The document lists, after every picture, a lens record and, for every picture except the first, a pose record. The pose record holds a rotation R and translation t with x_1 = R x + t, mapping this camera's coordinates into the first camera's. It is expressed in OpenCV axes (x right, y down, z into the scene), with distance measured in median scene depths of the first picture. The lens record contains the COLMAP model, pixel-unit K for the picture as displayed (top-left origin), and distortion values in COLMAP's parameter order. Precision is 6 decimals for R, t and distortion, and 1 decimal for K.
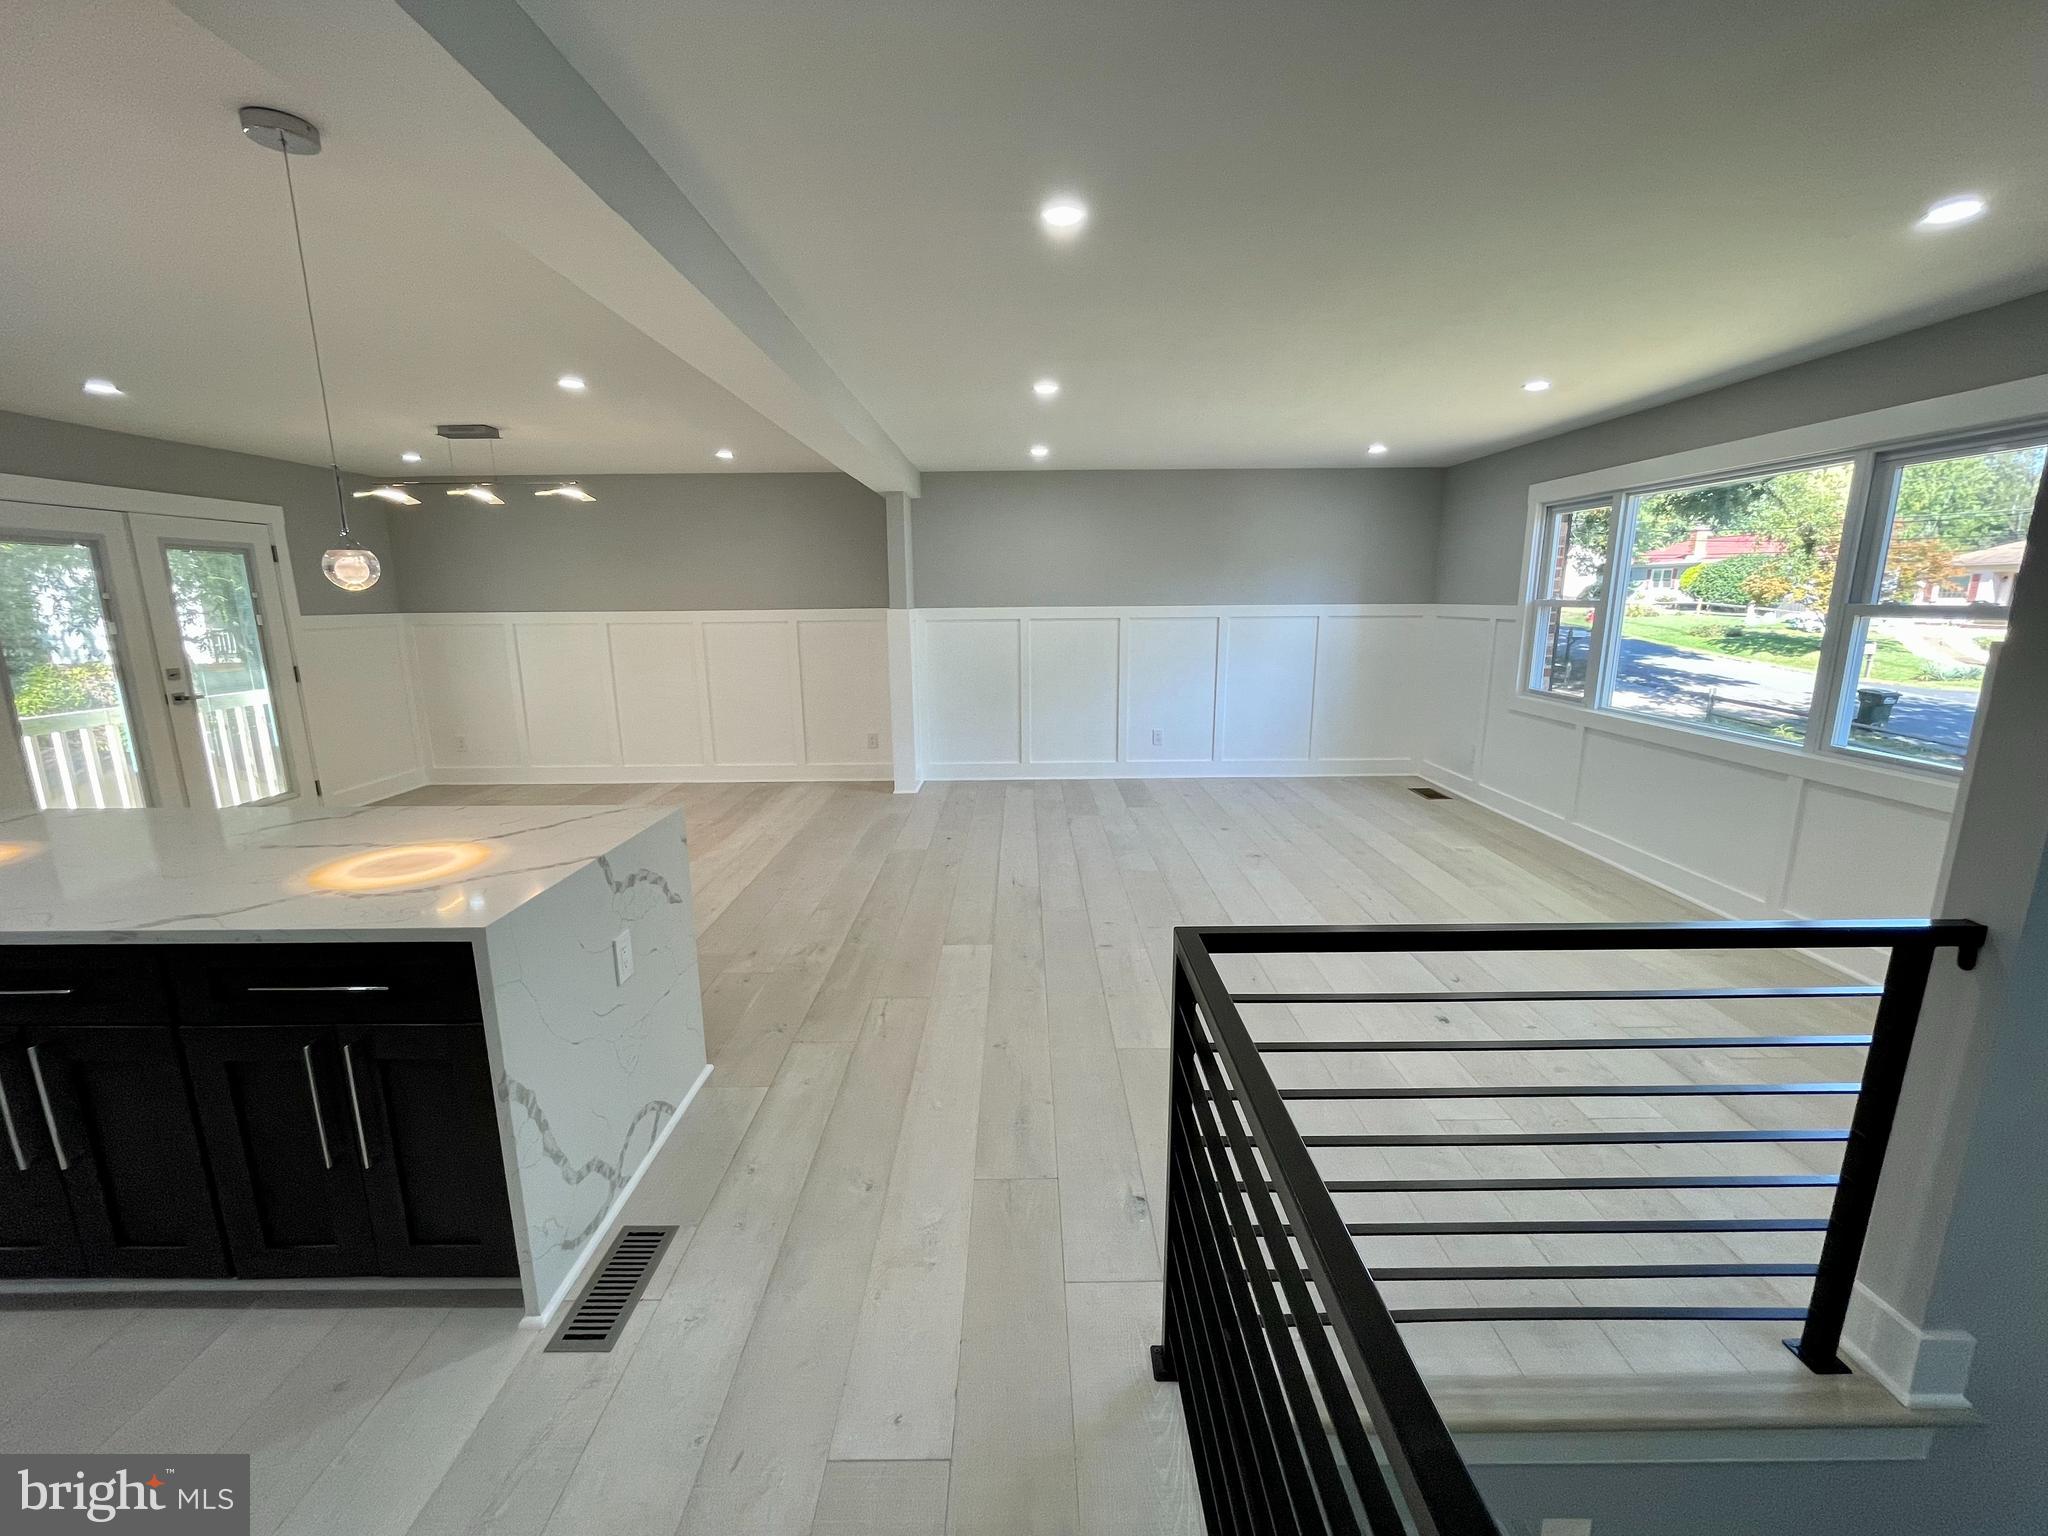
lens RADIAL K [[827.9, 0, 1014.0], [0, 827.9, 765.0], [0, 0, 1]] dist [-0.002805, -0.000682]
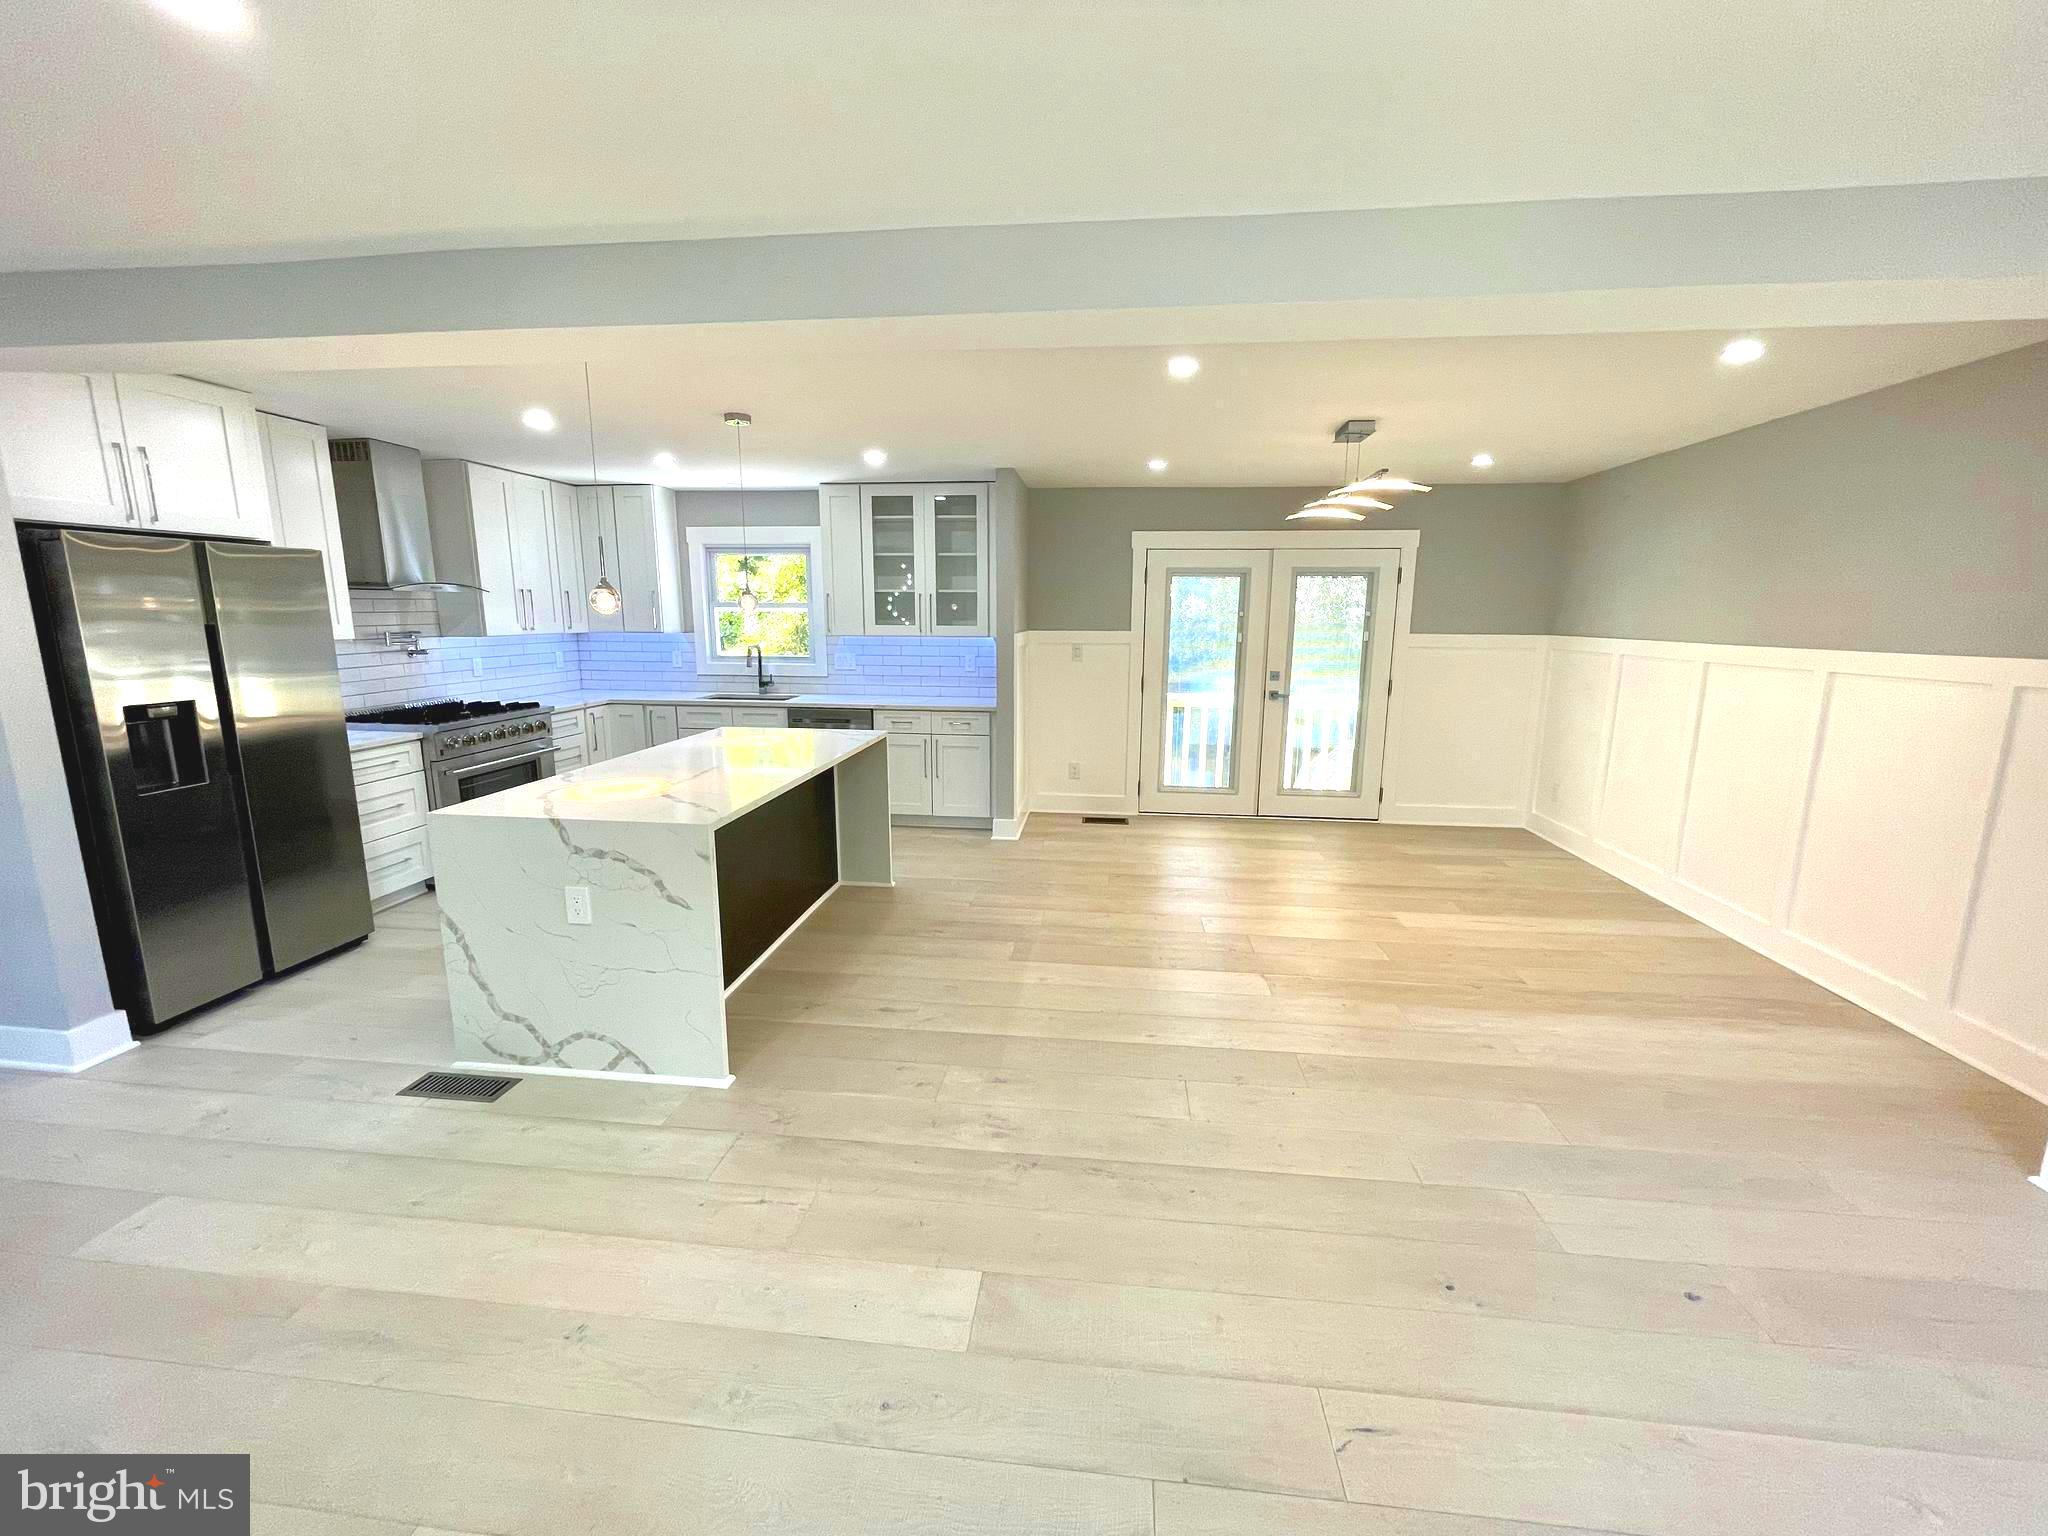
lens RADIAL K [[827.9, 0, 1022.8], [0, 827.9, 767.3], [0, 0, 1]] dist [-0.002805, -0.000682]
pose [[-0.105255, 0.189222, -0.976277, 0.398666], [-0.203691, 0.956813, 0.207410, -0.227388], [0.973361, 0.220690, -0.062166, 1.047212]]
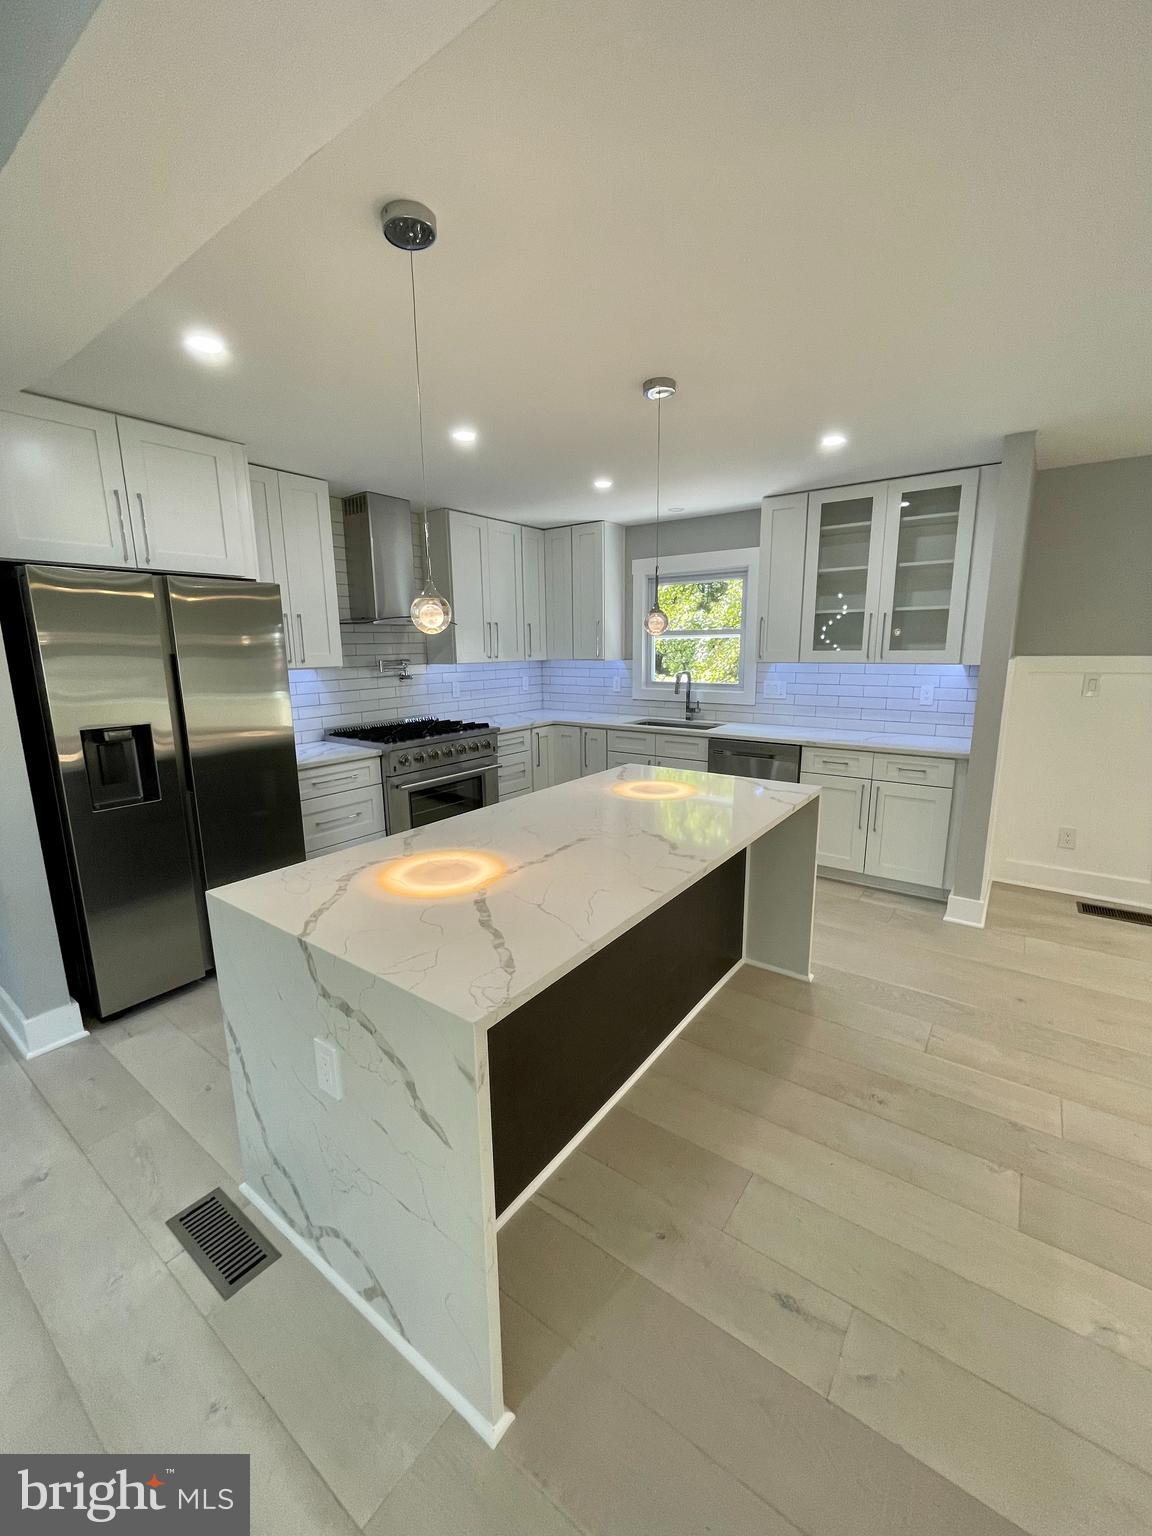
lens RADIAL K [[620.9, 0, 575.7], [0, 620.9, 770.5], [0, 0, 1]] dist [-0.002805, -0.000682]
pose [[-0.586180, 0.173132, -0.791466, -0.107576], [-0.147226, 0.937872, 0.314197, -0.178461], [0.796691, 0.300700, -0.524273, 0.893291]]
